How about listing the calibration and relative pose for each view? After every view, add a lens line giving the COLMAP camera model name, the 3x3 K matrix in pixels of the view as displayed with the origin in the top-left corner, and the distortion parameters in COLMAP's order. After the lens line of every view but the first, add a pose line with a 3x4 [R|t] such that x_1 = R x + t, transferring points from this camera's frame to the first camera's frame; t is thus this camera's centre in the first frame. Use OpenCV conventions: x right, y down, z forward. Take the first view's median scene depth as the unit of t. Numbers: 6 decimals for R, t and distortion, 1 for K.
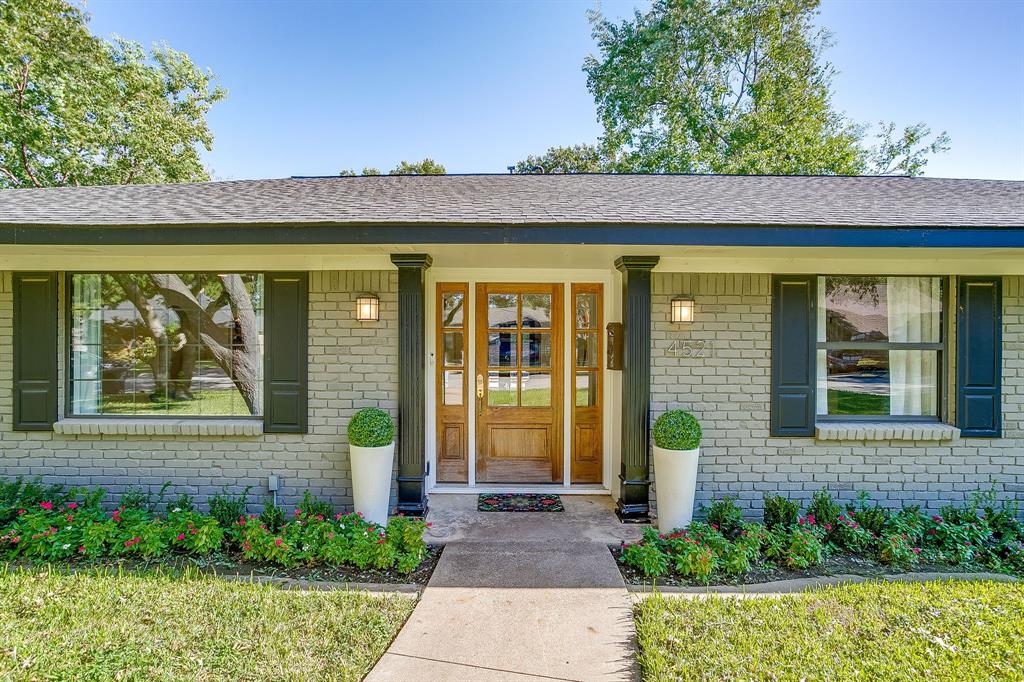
lens RADIAL K [[499.6, 0, 509.5], [0, 499.6, 340.9], [0, 0, 1]] dist [-0.047667, 0.020978]
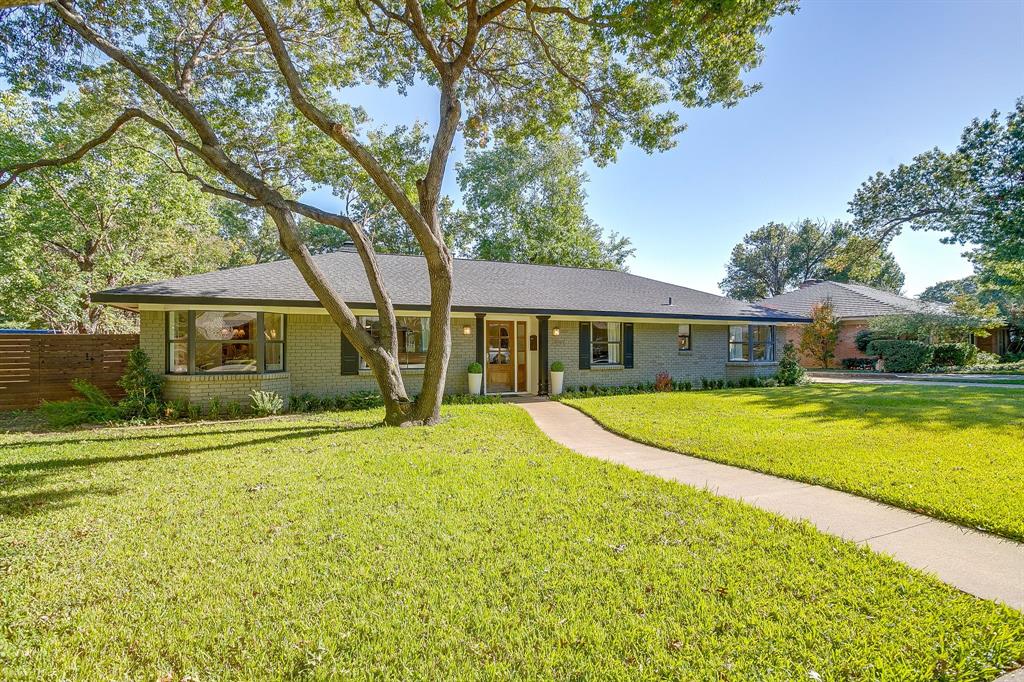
lens RADIAL K [[499.6, 0, 509.5], [0, 499.6, 340.9], [0, 0, 1]] dist [-0.047667, 0.020978]
pose [[0.905614, -0.001571, 0.424101, -1.357149], [0.011352, 0.999725, -0.020538, 0.064690], [-0.423952, 0.023414, 0.905382, -1.905334]]
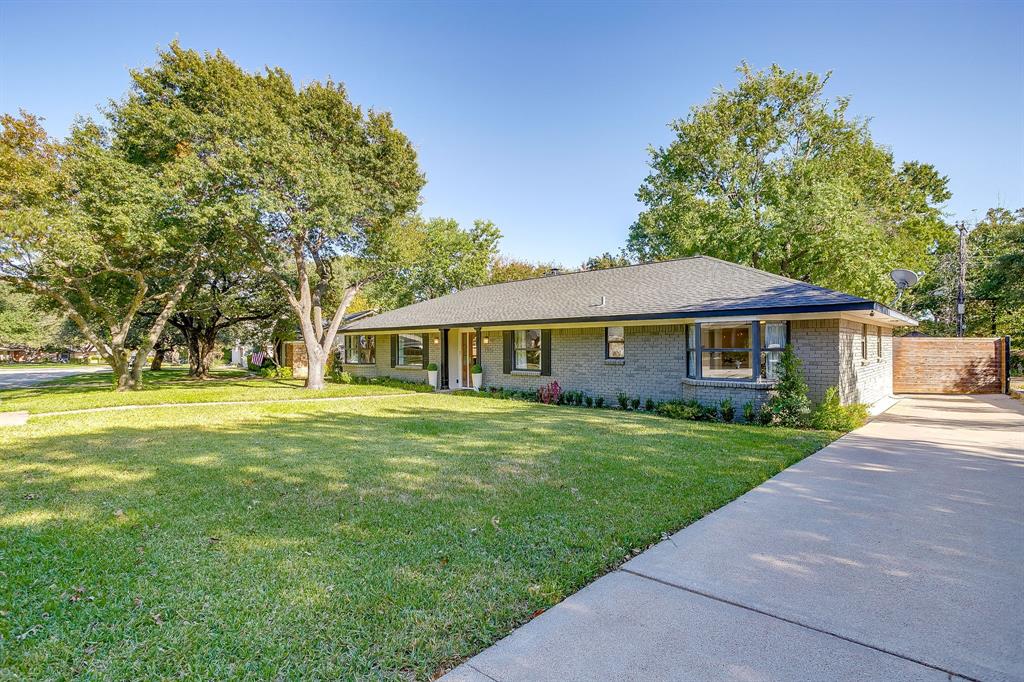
lens RADIAL K [[499.6, 0, 509.5], [0, 499.6, 340.9], [0, 0, 1]] dist [-0.047667, 0.020978]
pose [[0.714107, -0.013715, -0.699902, 3.234428], [-0.016041, 0.999225, -0.035947, 0.079055], [0.699853, 0.036897, 0.713334, -1.687277]]
